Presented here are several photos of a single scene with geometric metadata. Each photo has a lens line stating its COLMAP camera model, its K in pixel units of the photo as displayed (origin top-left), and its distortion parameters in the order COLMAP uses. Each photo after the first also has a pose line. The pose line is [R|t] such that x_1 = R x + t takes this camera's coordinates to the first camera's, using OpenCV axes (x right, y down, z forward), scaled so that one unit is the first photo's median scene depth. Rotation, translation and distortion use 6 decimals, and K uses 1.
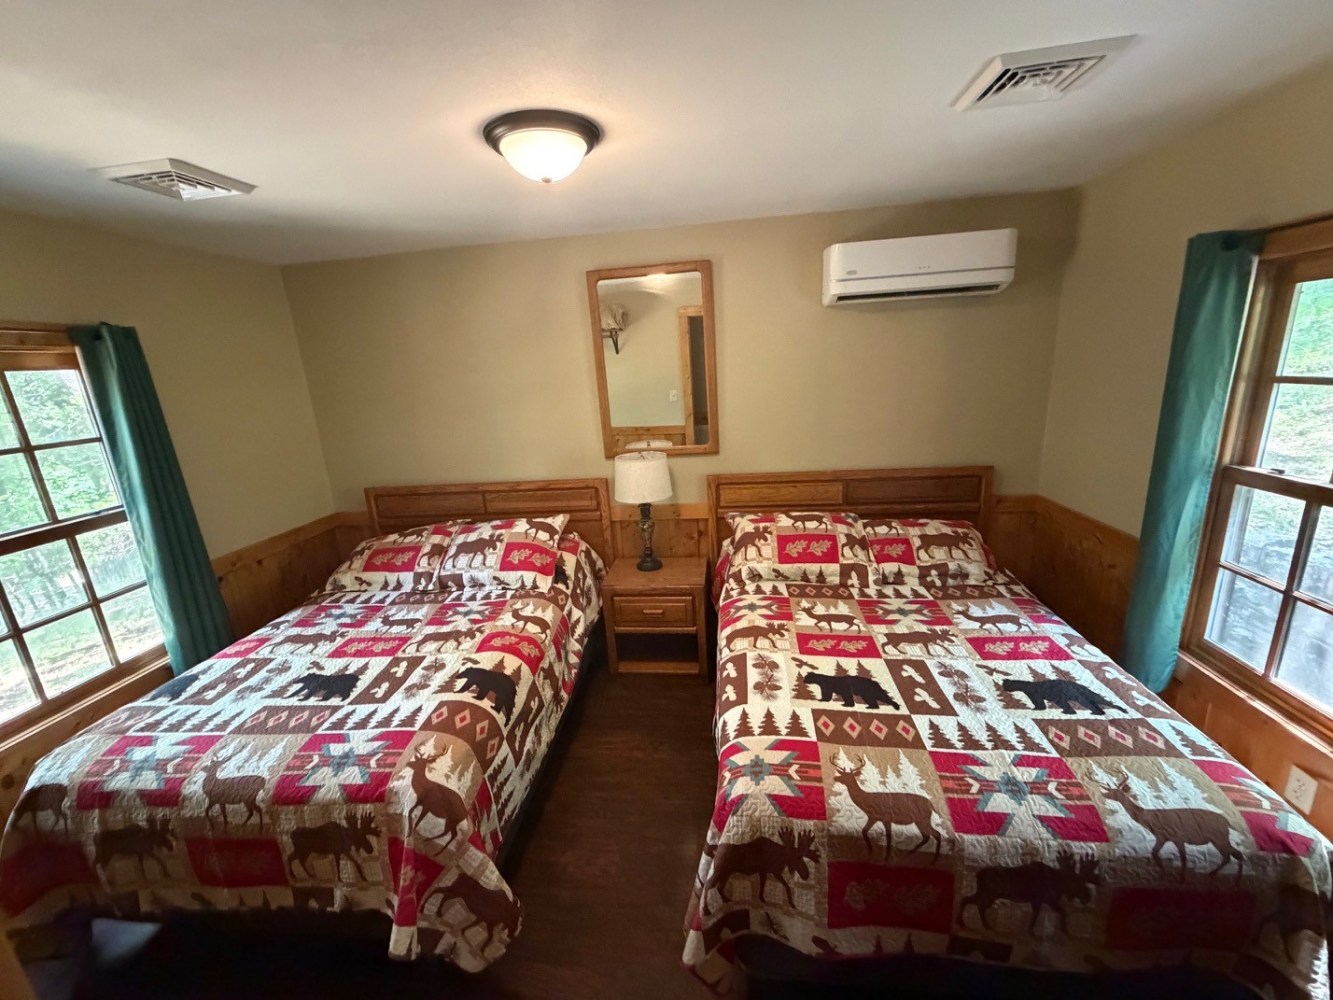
lens RADIAL K [[532.2, 0, 659.3], [0, 532.2, 487.9], [0, 0, 1]] dist [-0.016652, -0.000429]
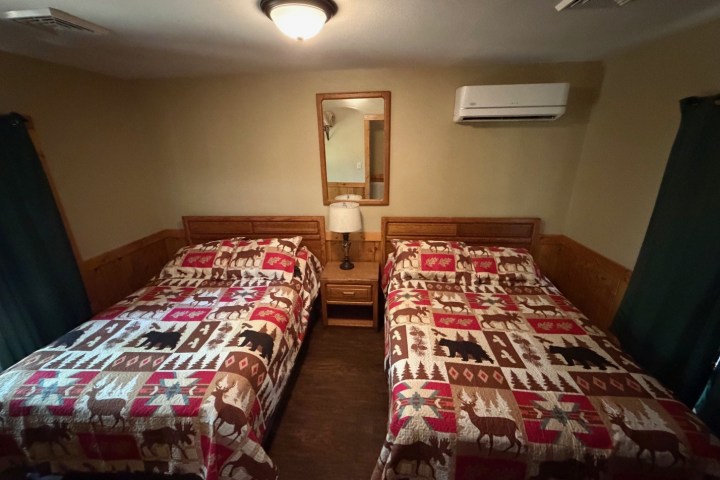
lens RADIAL K [[289.7, 0, 358.7], [0, 289.7, 237.1], [0, 0, 1]] dist [-0.016299, 0.000683]
pose [[0.998429, 0.032375, 0.045730, -0.050268], [-0.035986, 0.996107, 0.080474, -0.058042], [-0.042946, -0.081993, 0.995707, 0.079586]]
